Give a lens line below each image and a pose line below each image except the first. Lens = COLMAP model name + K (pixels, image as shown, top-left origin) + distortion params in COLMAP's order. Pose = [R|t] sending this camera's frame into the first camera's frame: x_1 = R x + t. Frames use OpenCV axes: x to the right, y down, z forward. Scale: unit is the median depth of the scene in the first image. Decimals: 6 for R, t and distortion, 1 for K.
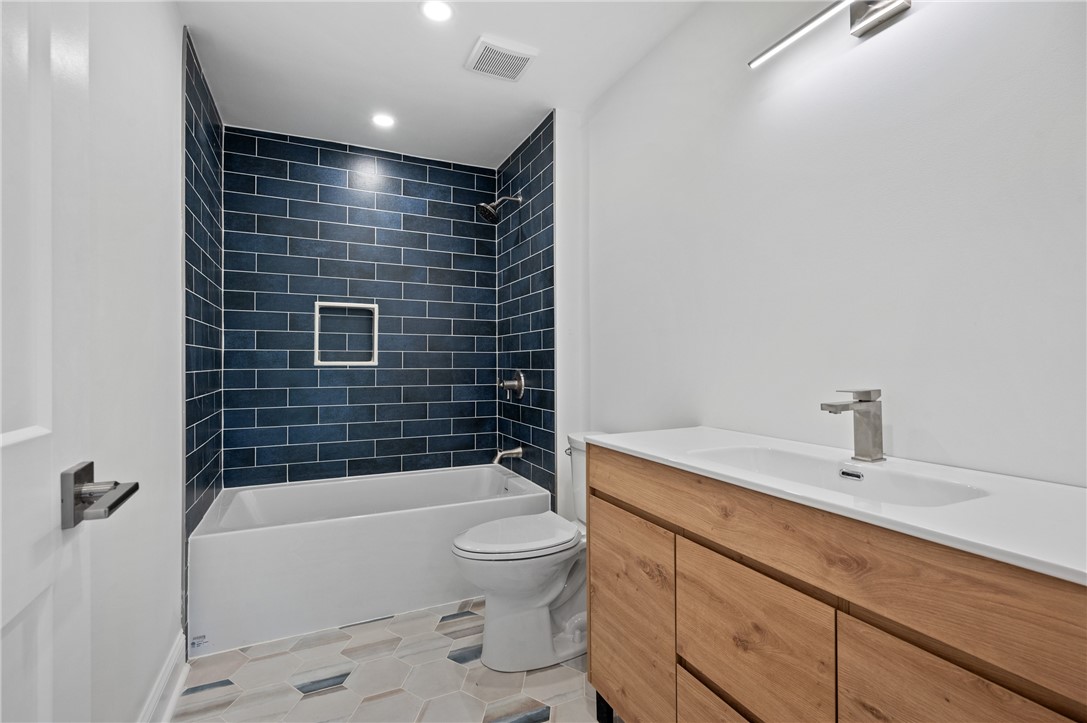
lens RADIAL K [[491.2, 0, 544.9], [0, 491.2, 363.9], [0, 0, 1]] dist [0.000255, 0.000188]
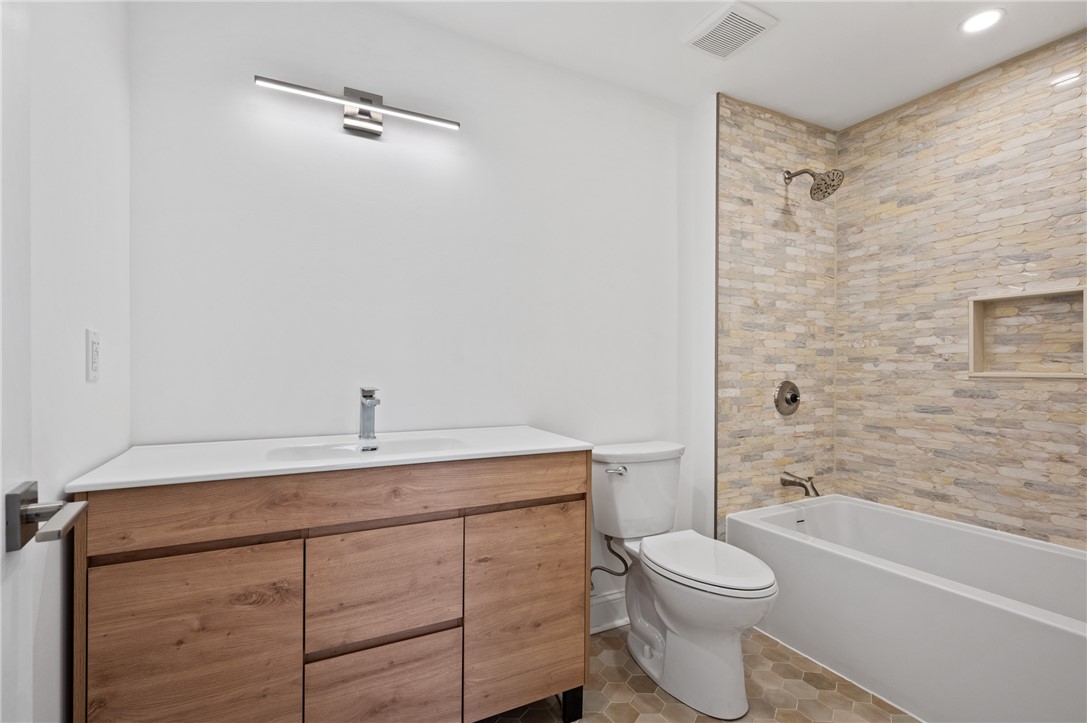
lens RADIAL K [[491.2, 0, 544.9], [0, 491.2, 363.9], [0, 0, 1]] dist [0.000255, 0.000188]
pose [[-0.017112, 0.010066, 0.999803, -0.686565], [-0.006099, 0.999930, -0.010171, -0.008670], [-0.999835, -0.006272, -0.017049, 0.462474]]
